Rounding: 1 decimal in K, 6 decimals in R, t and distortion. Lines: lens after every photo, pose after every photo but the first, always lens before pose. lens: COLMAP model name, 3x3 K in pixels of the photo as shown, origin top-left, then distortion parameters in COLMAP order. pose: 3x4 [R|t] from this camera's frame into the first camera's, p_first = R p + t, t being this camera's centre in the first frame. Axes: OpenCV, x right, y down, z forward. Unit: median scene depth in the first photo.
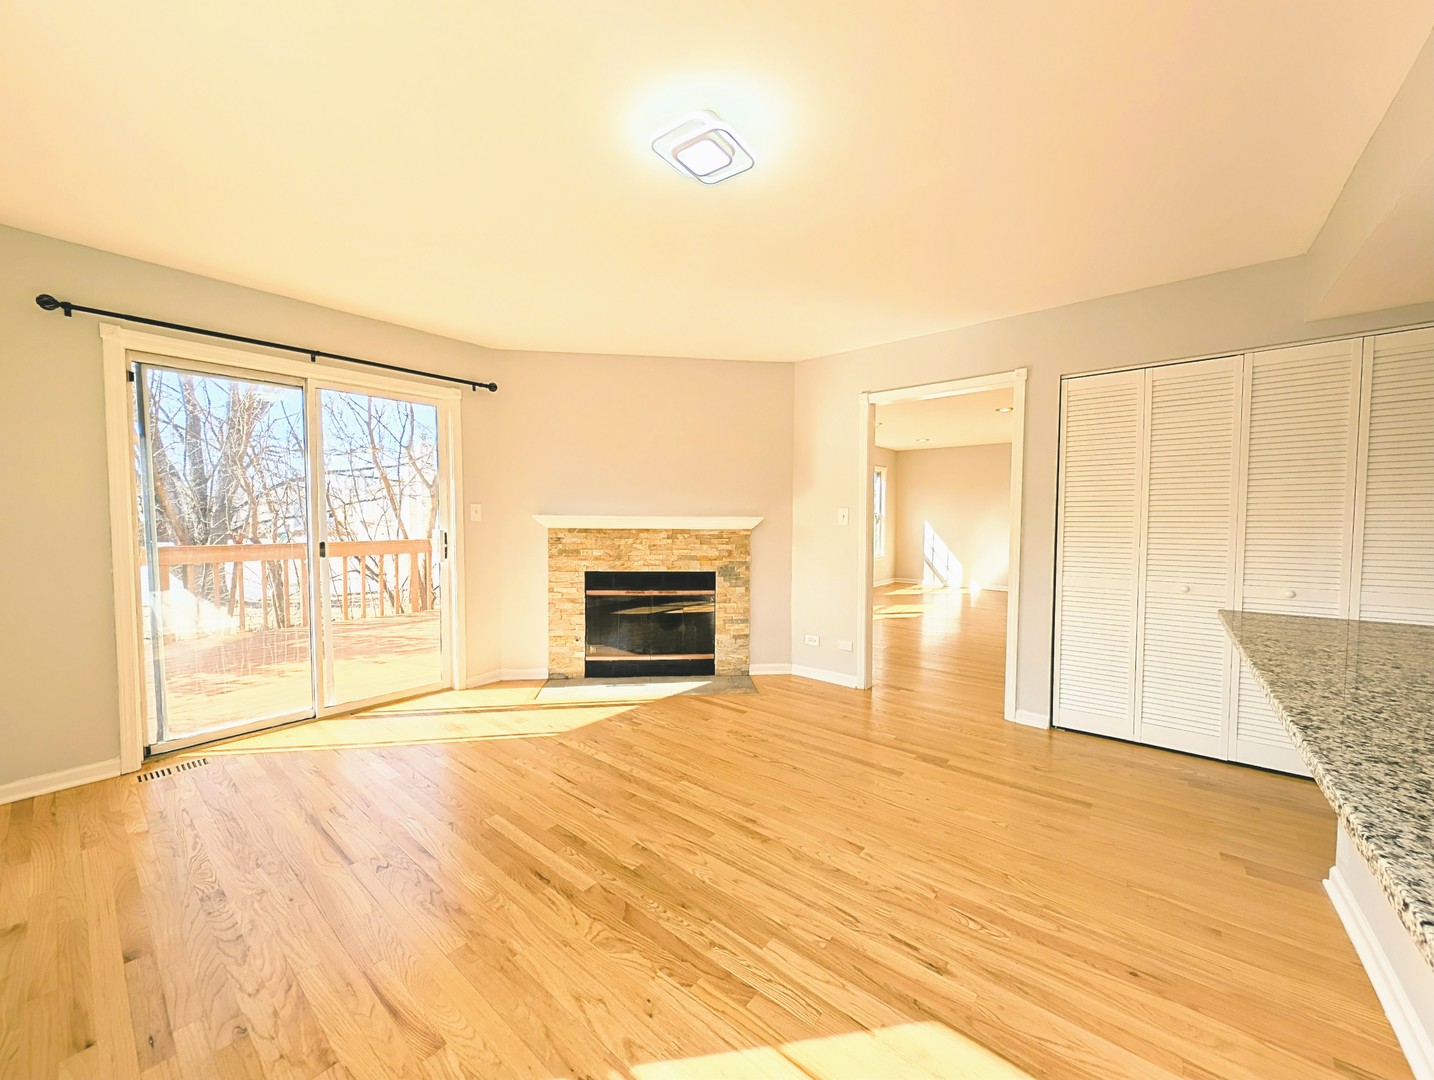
lens RADIAL K [[535.9, 0, 719.3], [0, 535.9, 539.9], [0, 0, 1]] dist [0.007166, -0.001586]
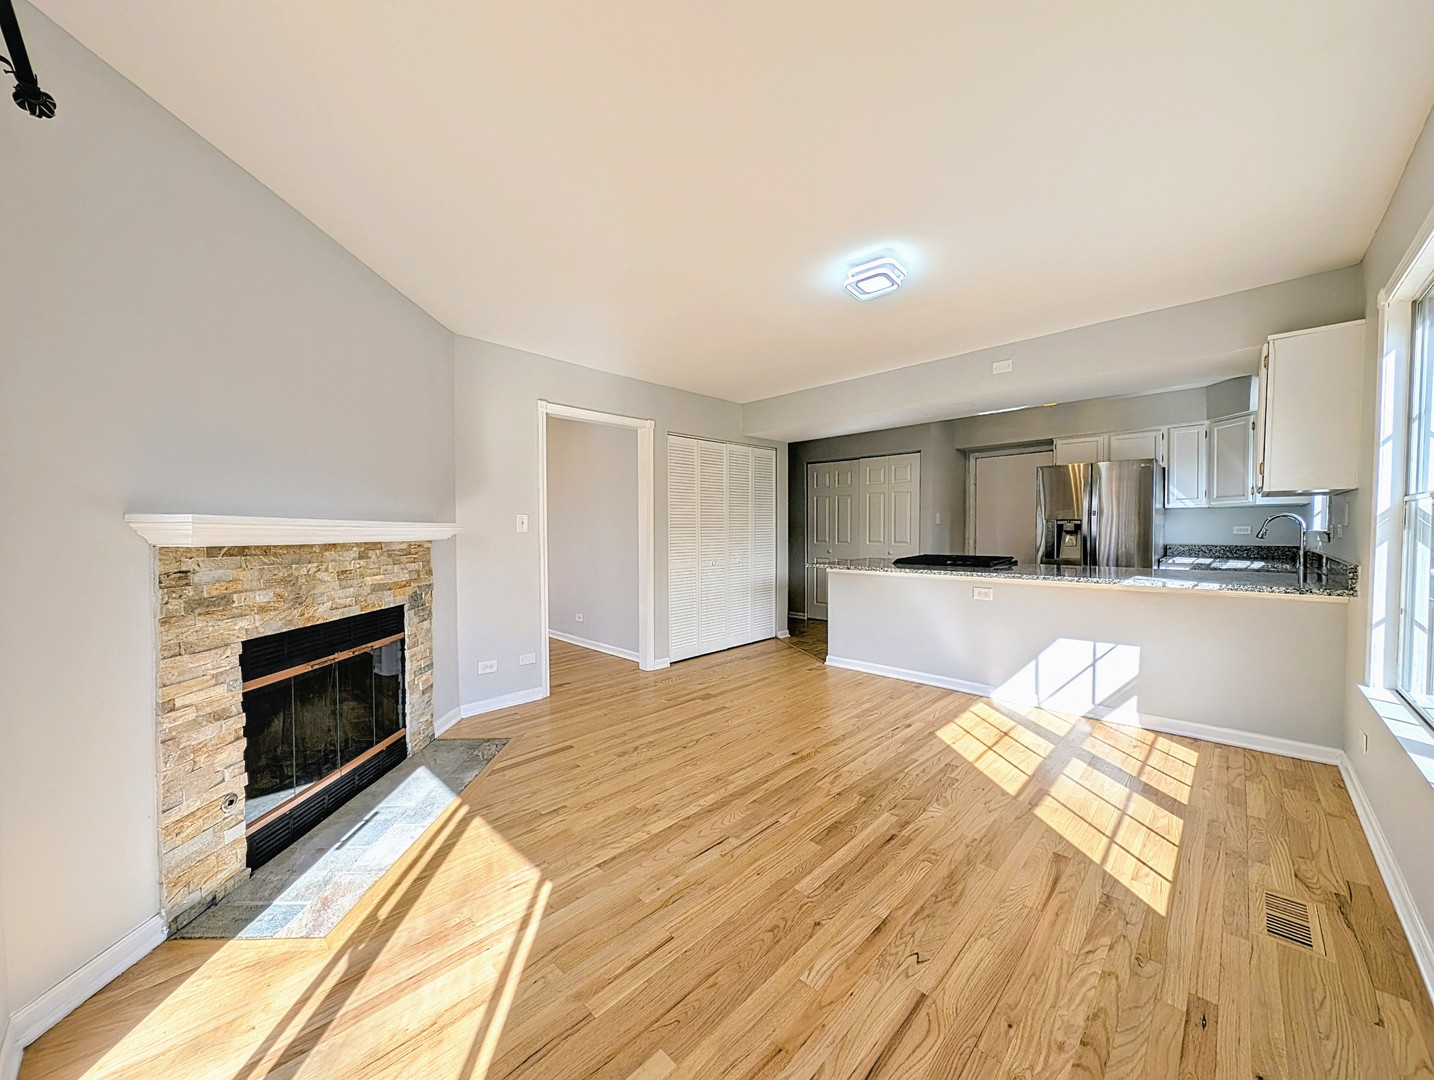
lens RADIAL K [[535.9, 0, 722.1], [0, 535.9, 538.6], [0, 0, 1]] dist [0.007166, -0.001586]
pose [[0.084827, -0.020970, 0.996175, -0.670743], [0.047617, 0.998722, 0.016969, -0.016239], [-0.995257, 0.045995, 0.085717, 0.560775]]
